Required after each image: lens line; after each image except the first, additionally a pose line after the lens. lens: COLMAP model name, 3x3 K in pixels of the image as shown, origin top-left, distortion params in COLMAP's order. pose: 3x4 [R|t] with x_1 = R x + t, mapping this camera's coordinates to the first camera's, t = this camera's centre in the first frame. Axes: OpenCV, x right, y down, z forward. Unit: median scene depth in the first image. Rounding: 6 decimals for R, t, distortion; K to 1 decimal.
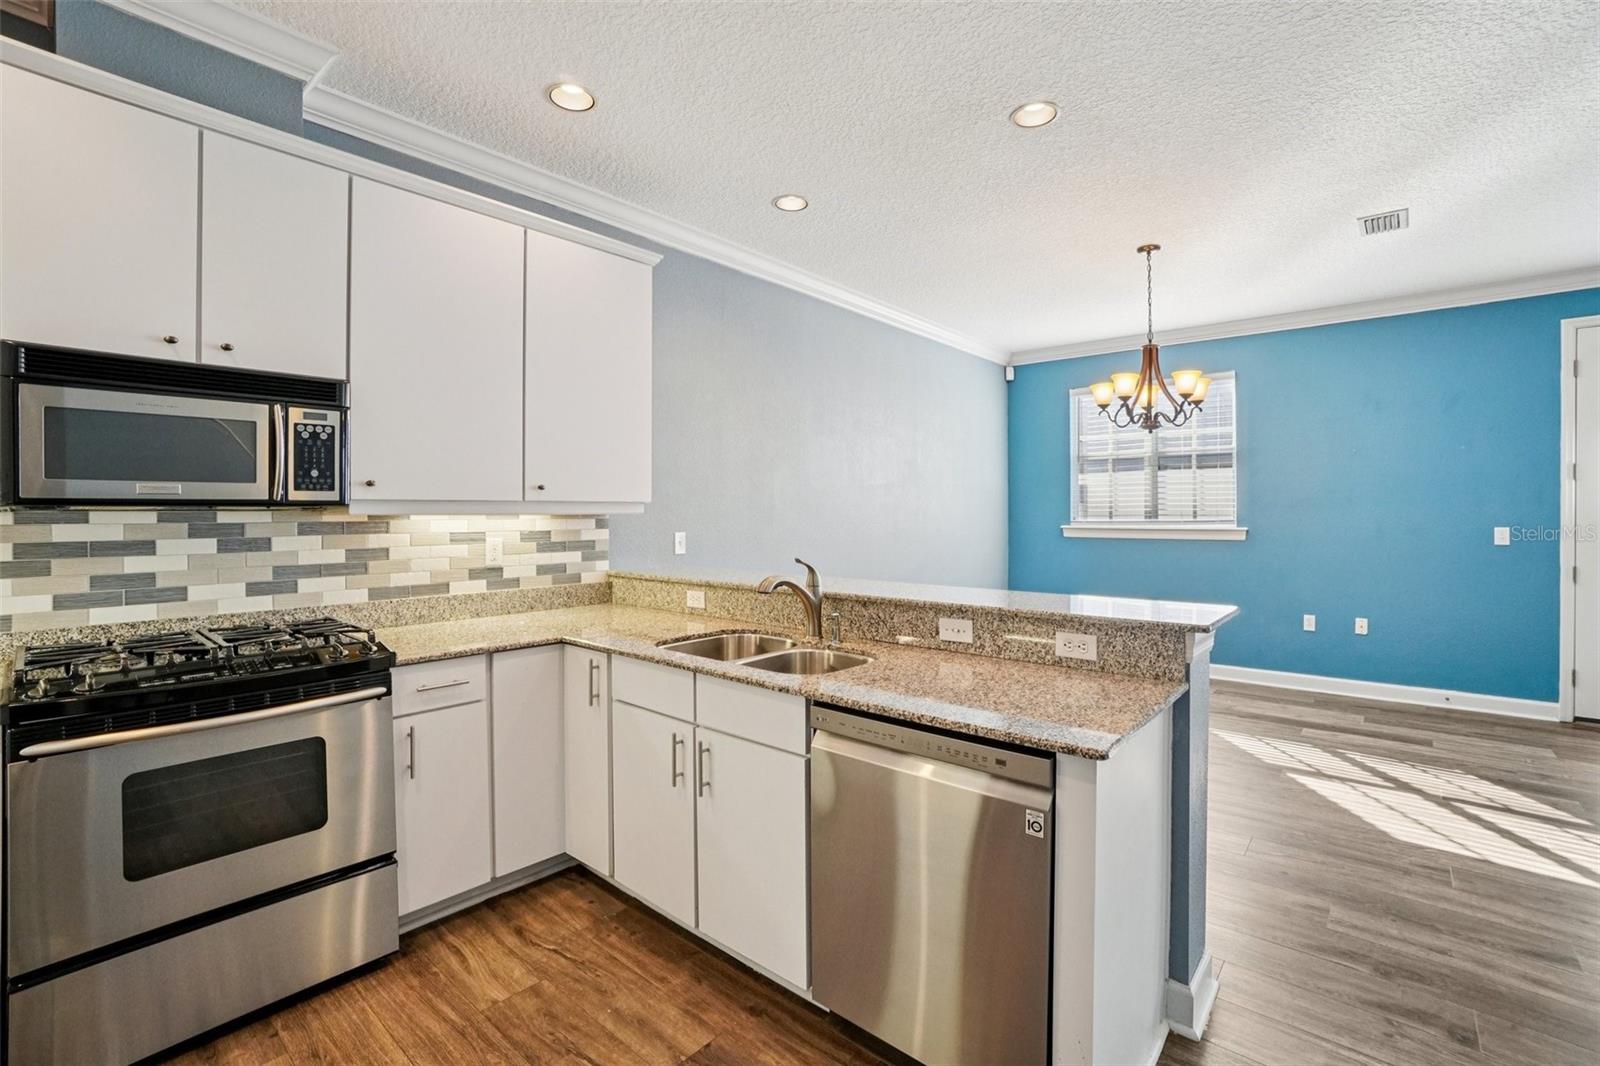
lens RADIAL K [[710.6, 0, 798.9], [0, 710.6, 524.5], [0, 0, 1]] dist [-0.064299, 0.022859]
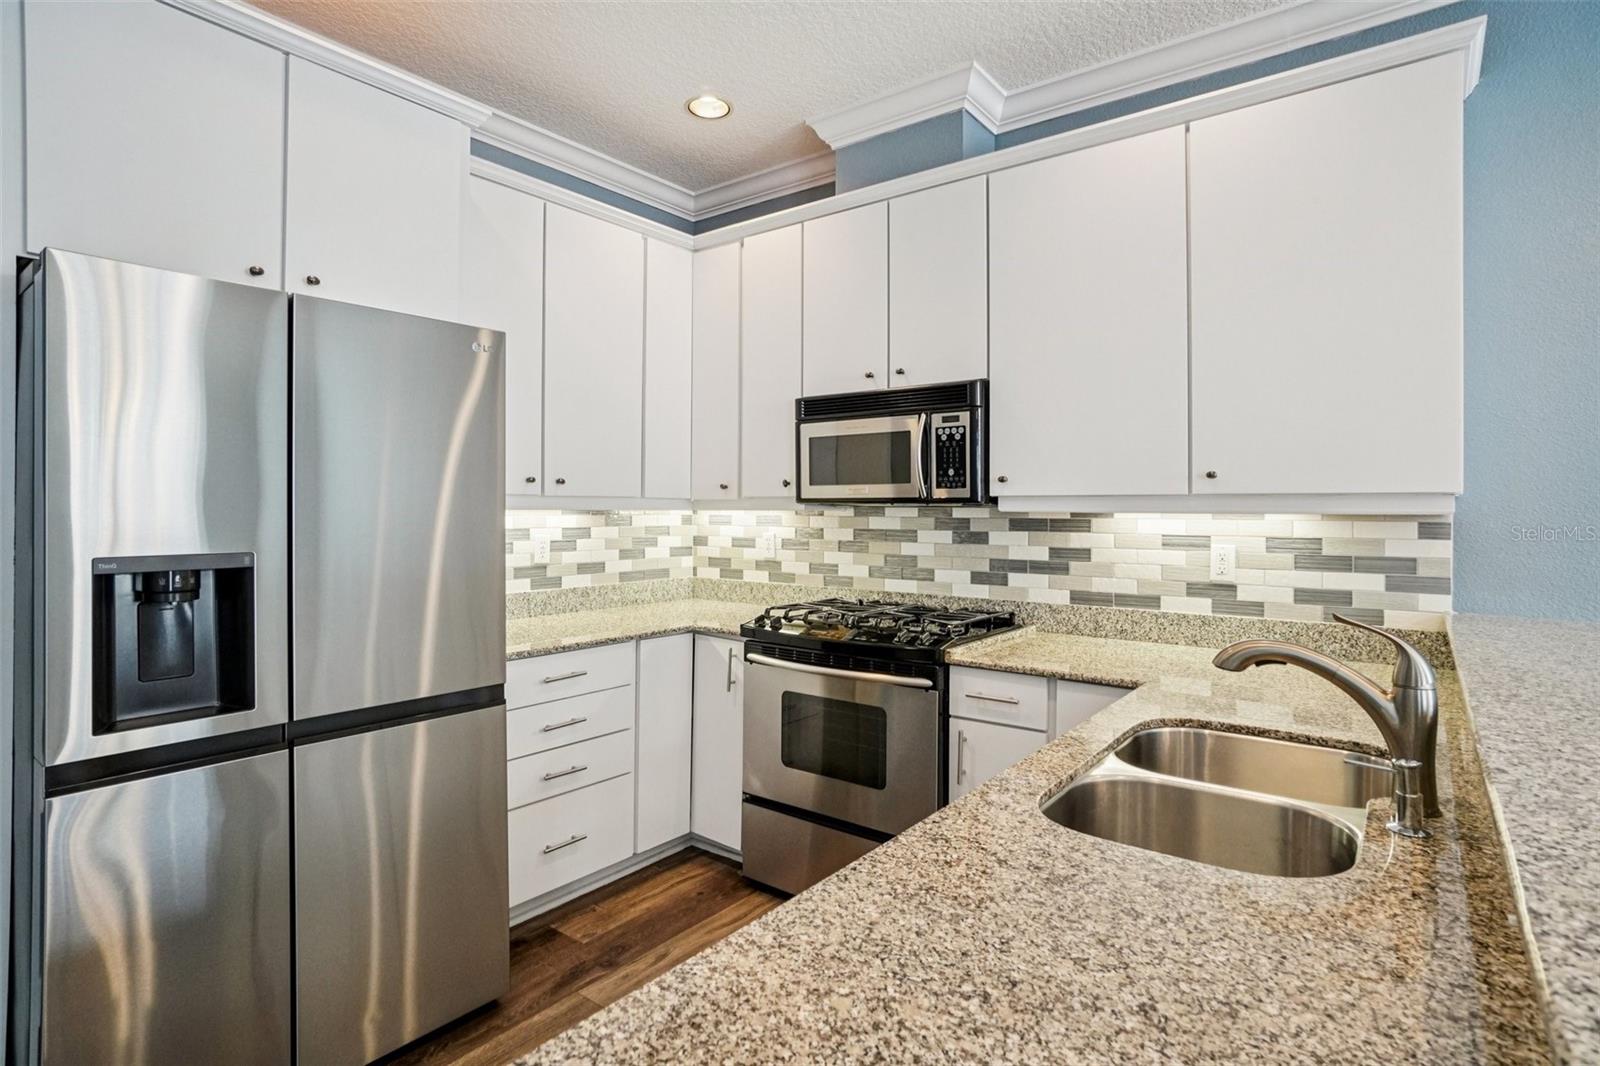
lens RADIAL K [[809.0, 0, 798.3], [0, 809.0, 513.5], [0, 0, 1]] dist [-0.035209, 0.000464]
pose [[0.055616, 0.006956, -0.998428, 0.433449], [-0.021428, 0.999754, 0.005772, -0.009741], [0.998222, 0.021073, 0.055751, 0.560382]]
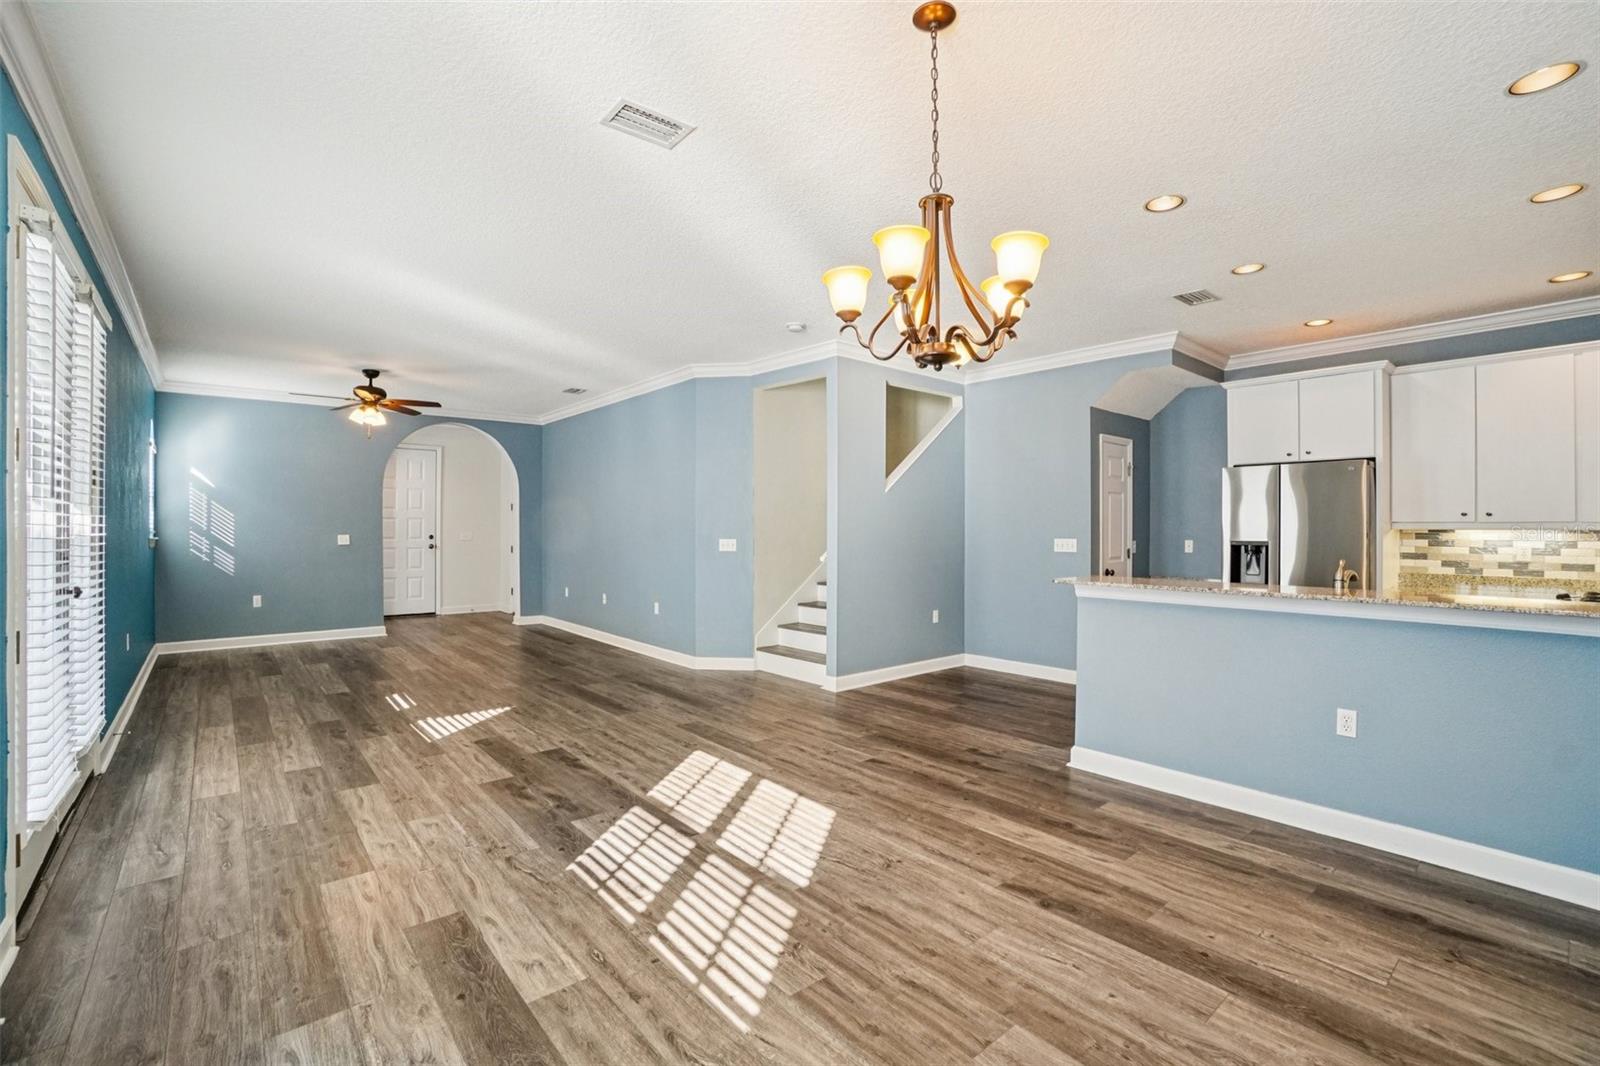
lens RADIAL K [[710.6, 0, 798.9], [0, 710.6, 524.5], [0, 0, 1]] dist [-0.064299, 0.022859]
pose [[-0.989000, -0.001068, 0.147908, 0.792351], [0.000740, 0.999926, 0.012170, -0.037367], [-0.147910, 0.012146, -0.988926, 2.254589]]
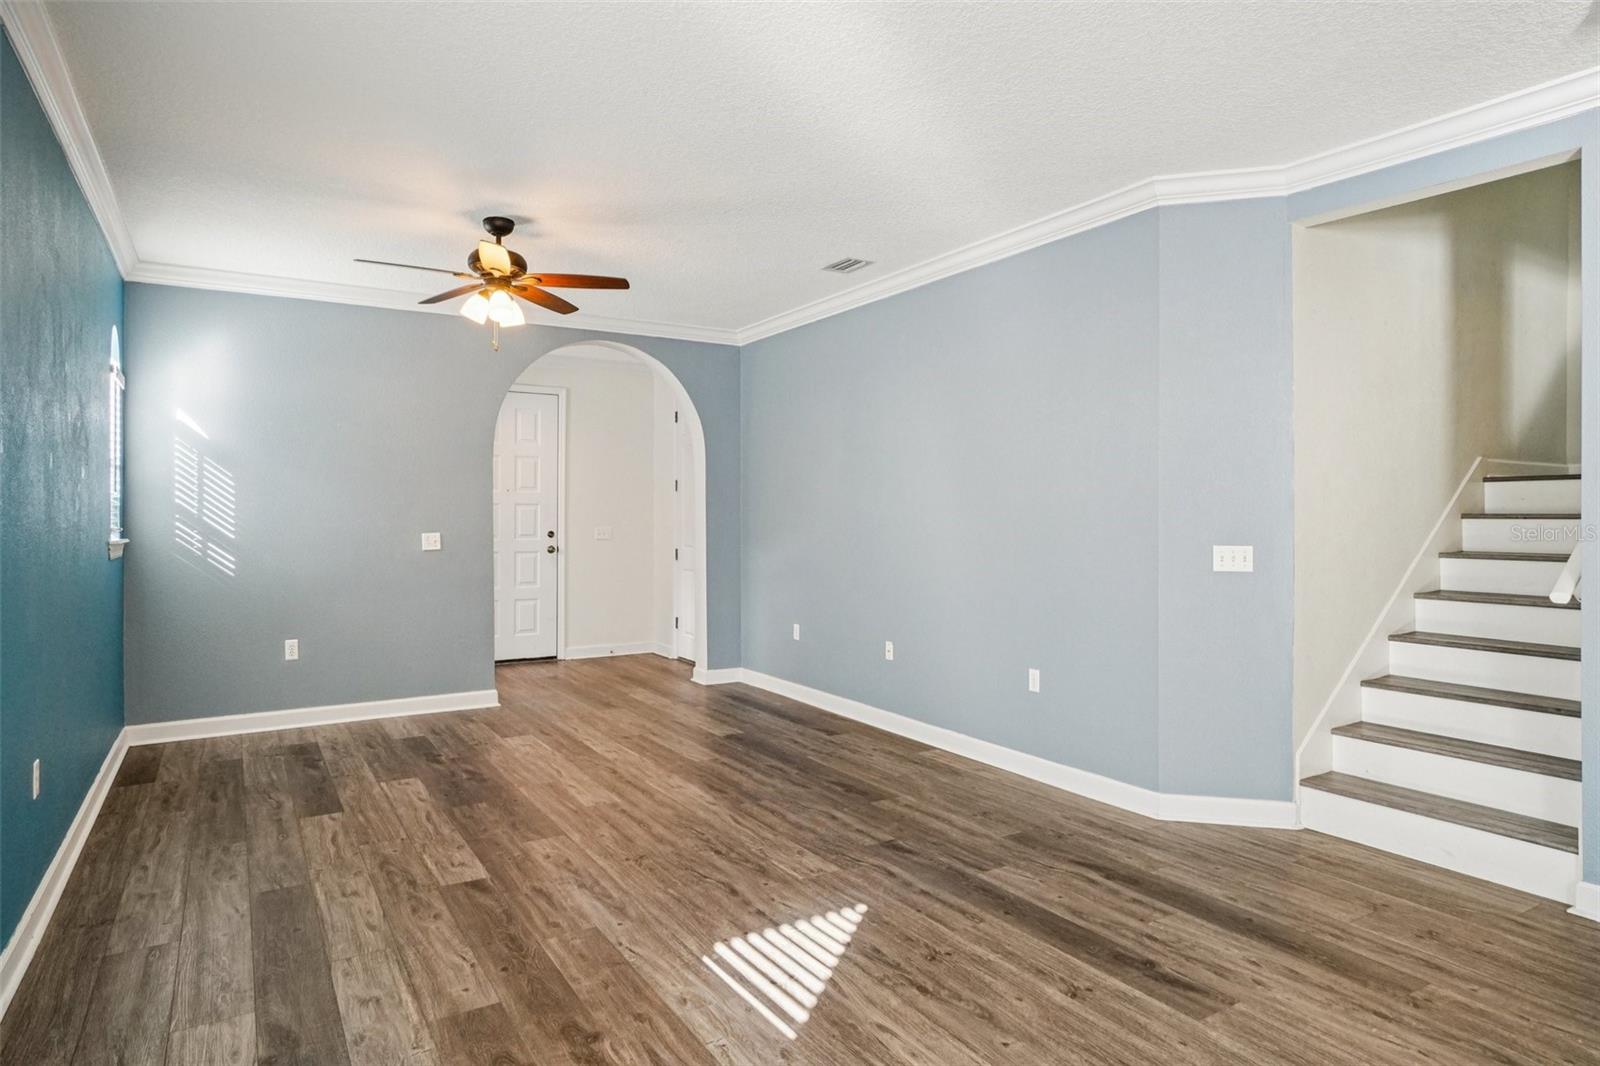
lens RADIAL K [[920.9, 0, 797.9], [0, 920.9, 511.7], [0, 0, 1]] dist [-0.026756, 0.020750]
pose [[-0.955913, 0.000680, 0.293648, 1.646507], [0.004337, 0.999921, 0.011802, -0.033263], [-0.293617, 0.012555, -0.955841, 1.489667]]
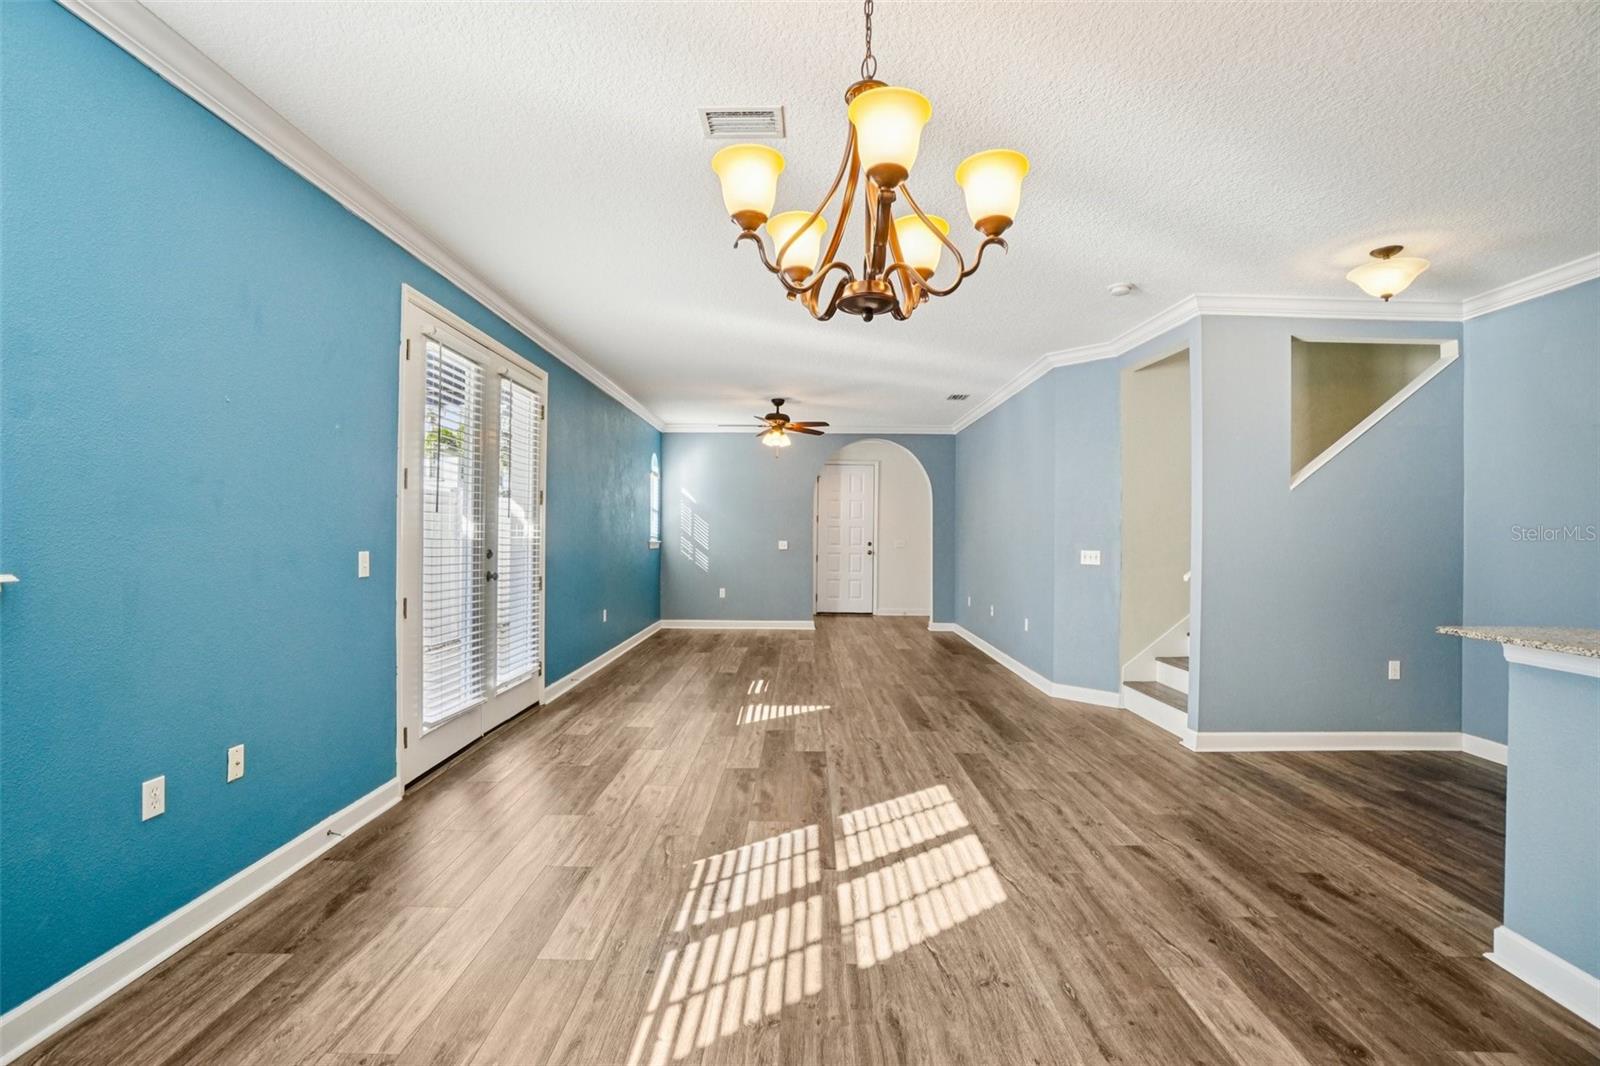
lens RADIAL K [[715.1, 0, 804.0], [0, 715.1, 527.2], [0, 0, 1]] dist [-0.046366, 0.016448]
pose [[-0.657612, 0.001337, 0.753356, 0.364028], [0.003359, 0.999994, 0.001157, -0.031164], [-0.753350, 0.003291, -0.657612, 1.887830]]
